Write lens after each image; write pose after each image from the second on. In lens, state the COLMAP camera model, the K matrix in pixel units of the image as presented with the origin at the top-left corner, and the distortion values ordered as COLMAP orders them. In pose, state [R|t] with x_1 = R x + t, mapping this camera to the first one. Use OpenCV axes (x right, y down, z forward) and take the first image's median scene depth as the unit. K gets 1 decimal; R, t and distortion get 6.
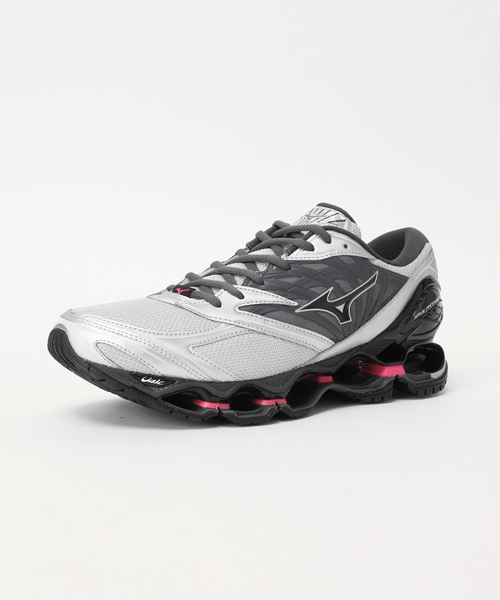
lens RADIAL K [[1116.2, 0, 250.0], [0, 1116.2, 300.0], [0, 0, 1]] dist [-0.033240, -0.039563]
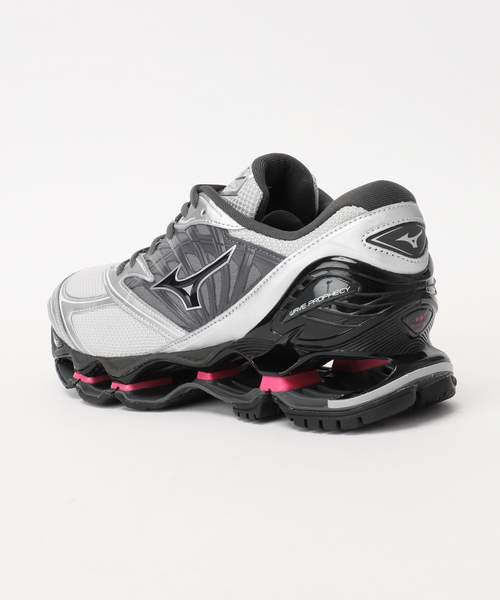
lens RADIAL K [[1116.2, 0, 250.0], [0, 1116.2, 300.0], [0, 0, 1]] dist [-0.033240, -0.039563]
pose [[0.192992, 0.096426, -0.976451, 0.887470], [-0.020822, 0.995338, 0.094175, -0.062920], [0.980979, 0.002157, 0.194100, 0.900367]]
